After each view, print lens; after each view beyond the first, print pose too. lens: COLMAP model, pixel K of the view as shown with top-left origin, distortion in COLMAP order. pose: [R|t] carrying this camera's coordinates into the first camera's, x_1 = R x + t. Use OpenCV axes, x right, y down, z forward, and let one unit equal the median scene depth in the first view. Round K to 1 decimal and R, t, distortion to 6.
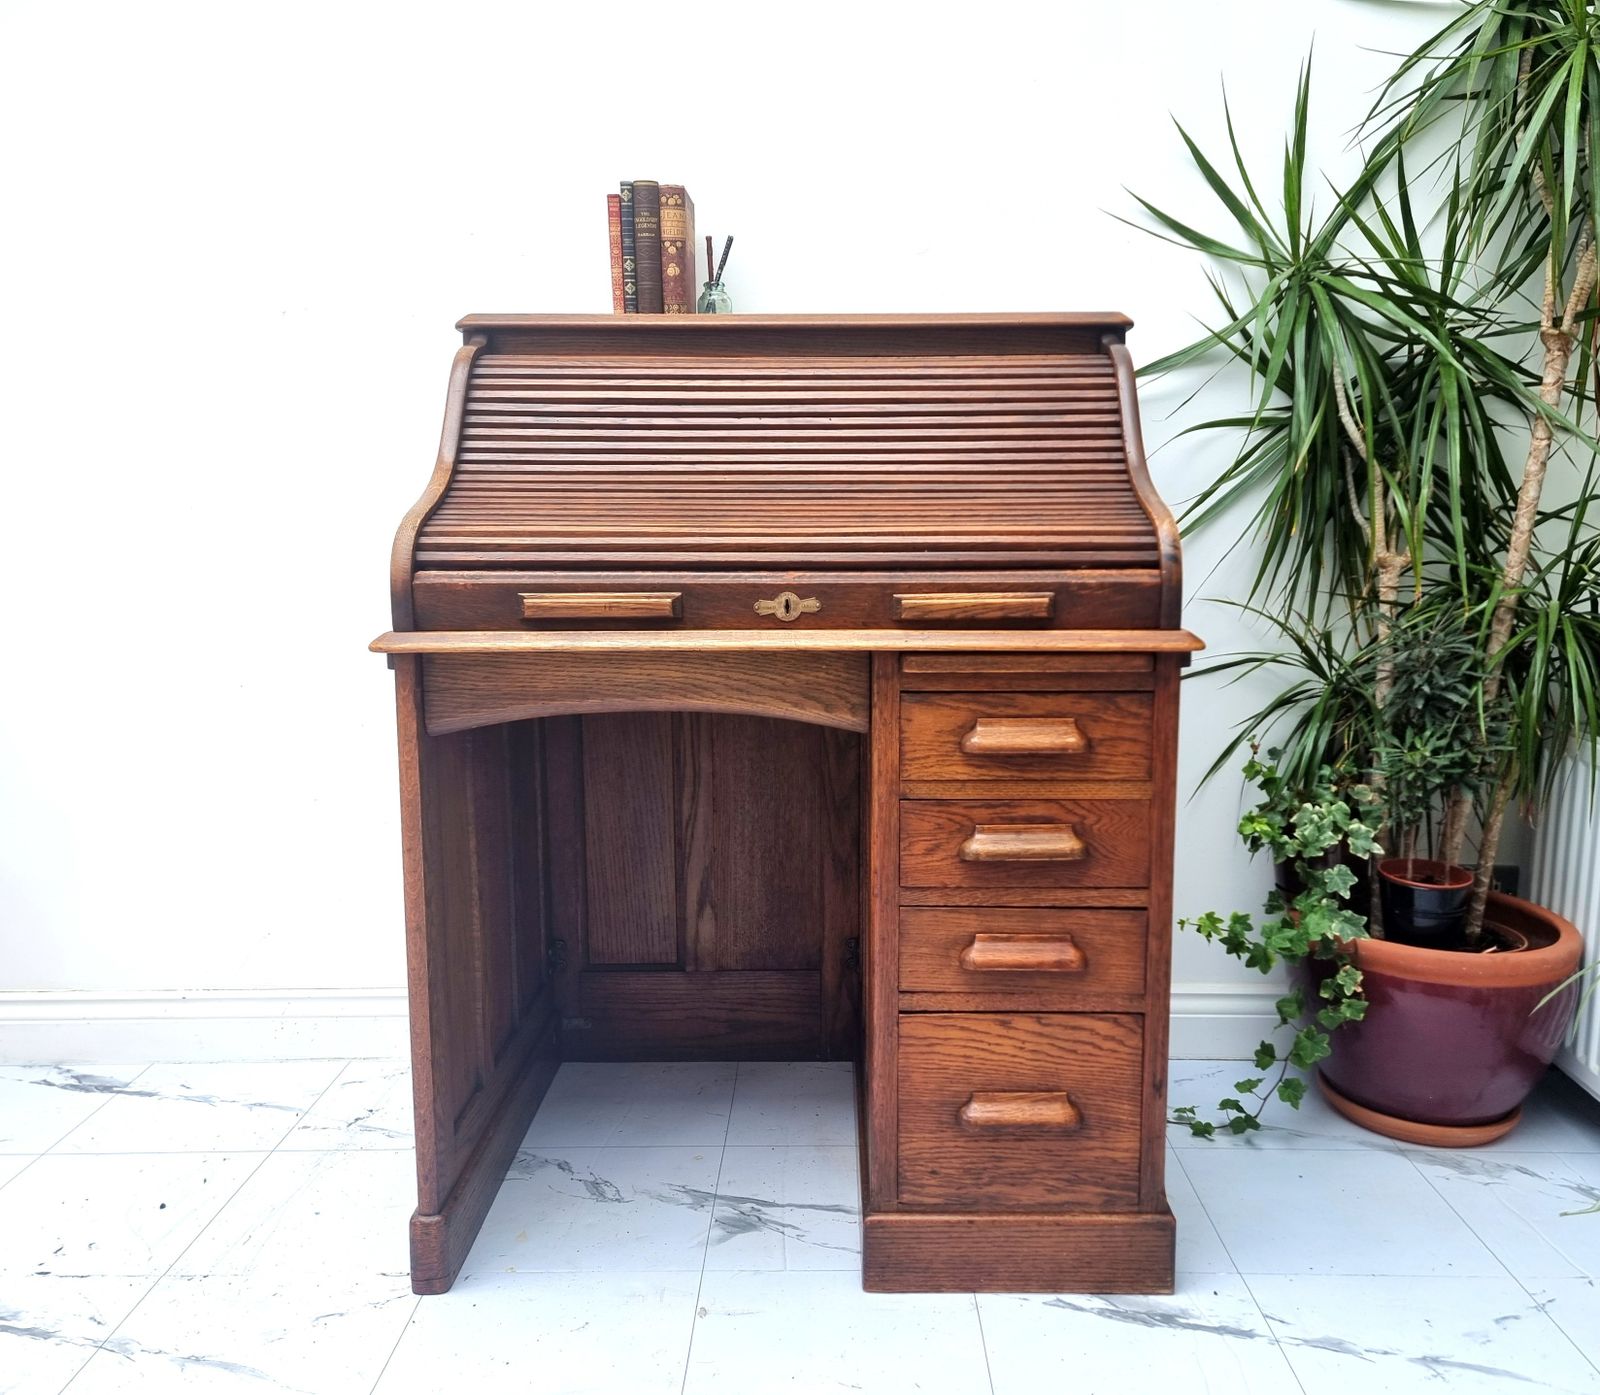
lens RADIAL K [[1319.0, 0, 821.4], [0, 1319.0, 708.8], [0, 0, 1]] dist [0.069630, -0.050241]
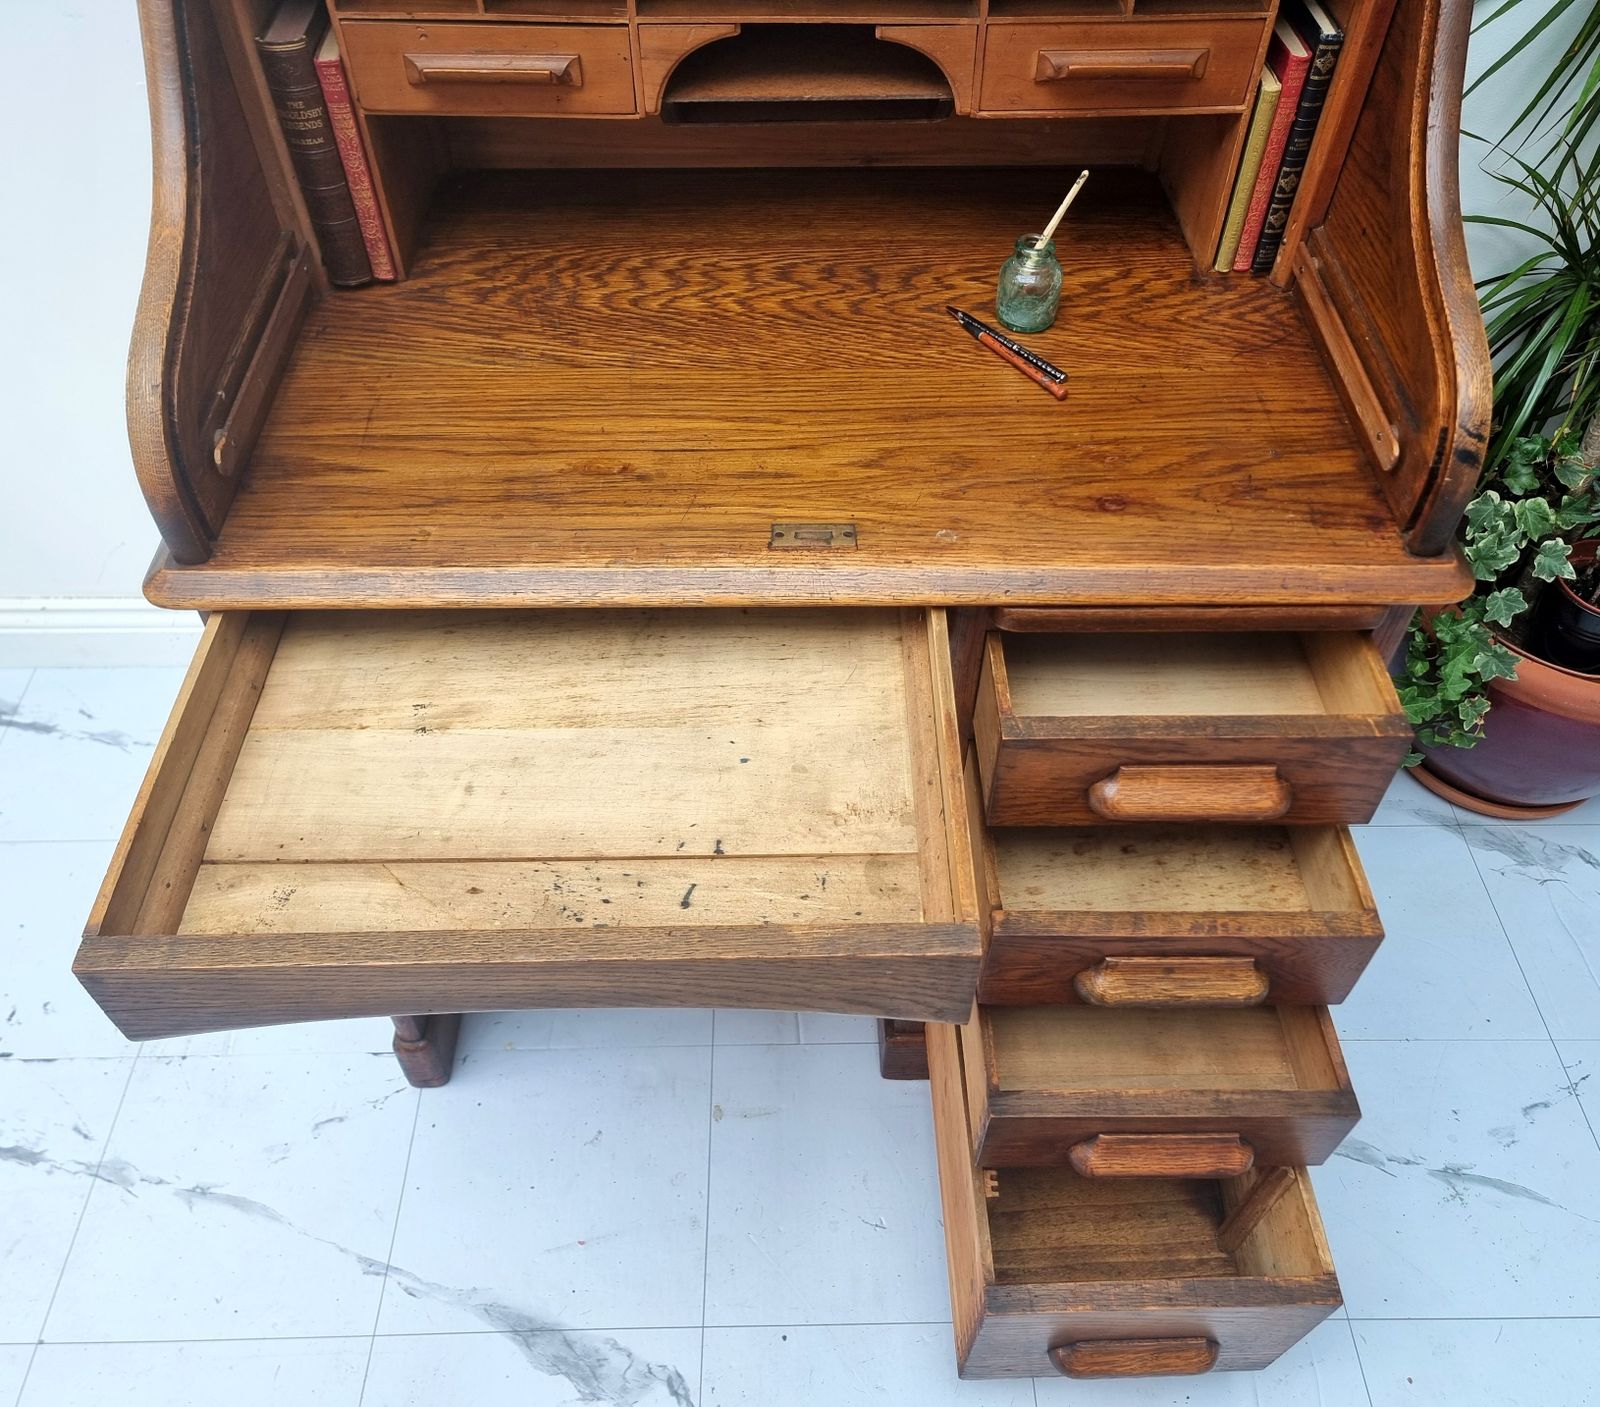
lens RADIAL K [[1319.0, 0, 814.8], [0, 1319.0, 733.4], [0, 0, 1]] dist [0.069630, -0.050241]
pose [[0.999411, -0.013336, 0.031604, -0.039576], [-0.010890, 0.750318, 0.660987, -0.341565], [-0.032528, -0.660942, 0.749732, 0.397022]]
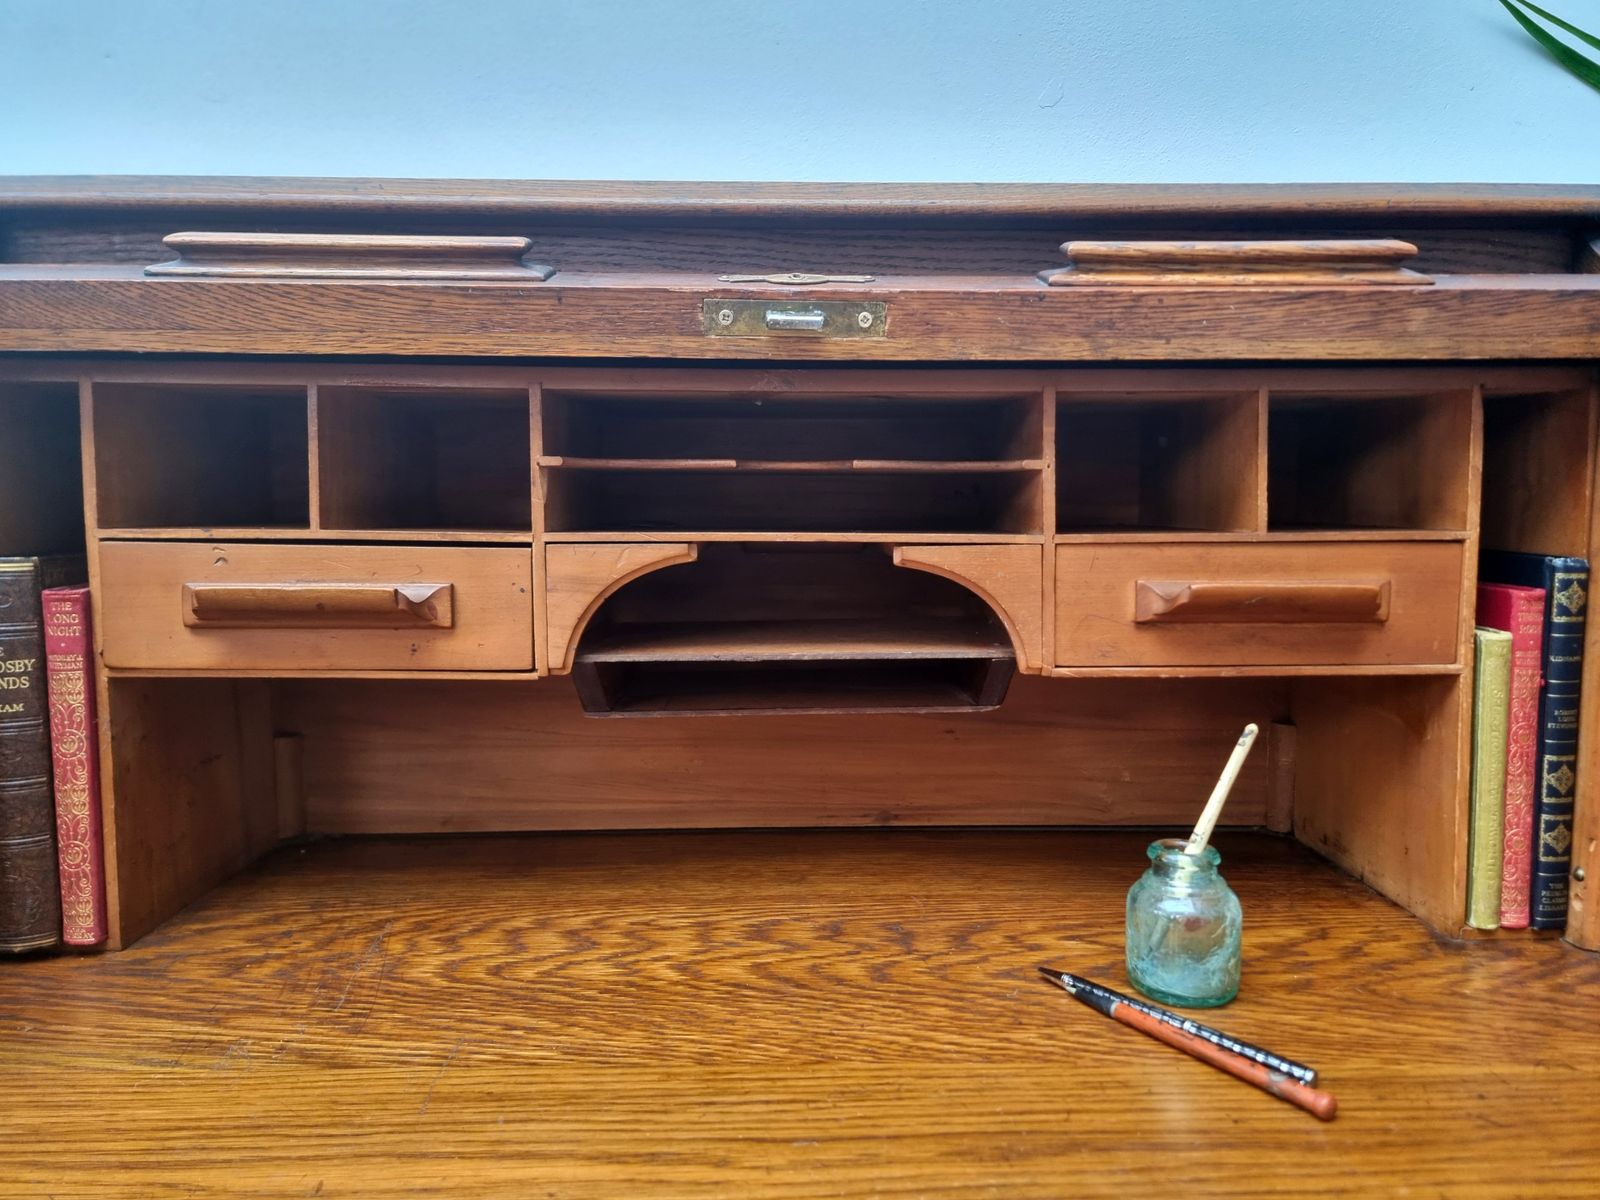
lens RADIAL K [[1138.6, 0, 813.8], [0, 1138.6, 596.4], [0, 0, 1]] dist [0.059414, -0.048284]
pose [[0.999666, 0.001784, 0.025784, -0.023666], [-0.000272, 0.998284, -0.058550, -0.160319], [-0.025844, 0.058523, 0.997951, 0.686495]]
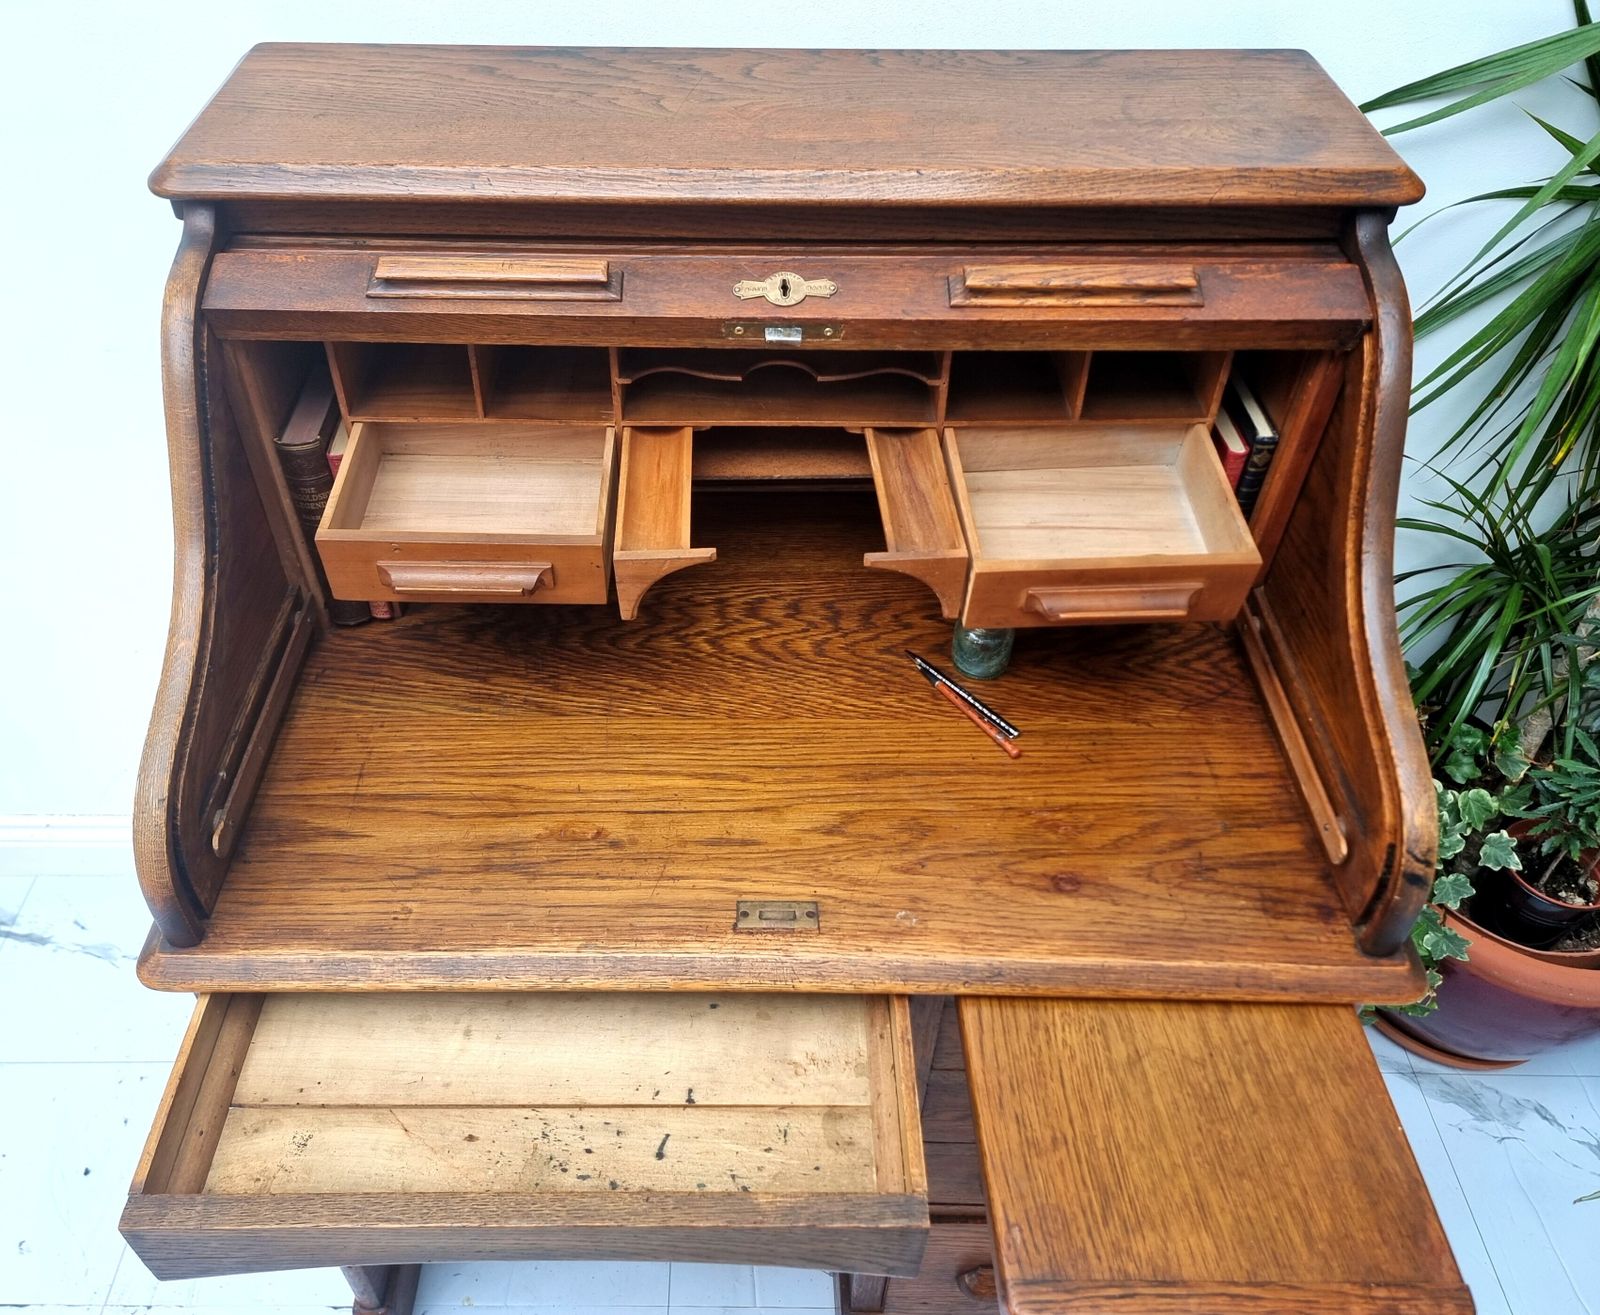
lens RADIAL K [[1257.1, 0, 741.8], [0, 1257.1, 677.5], [0, 0, 1]] dist [0.086485, -0.072696]
pose [[0.999973, 0.003480, 0.006502, -0.040900], [-0.006645, 0.807557, 0.589752, -0.440365], [-0.003198, -0.589780, 0.807558, 0.480574]]
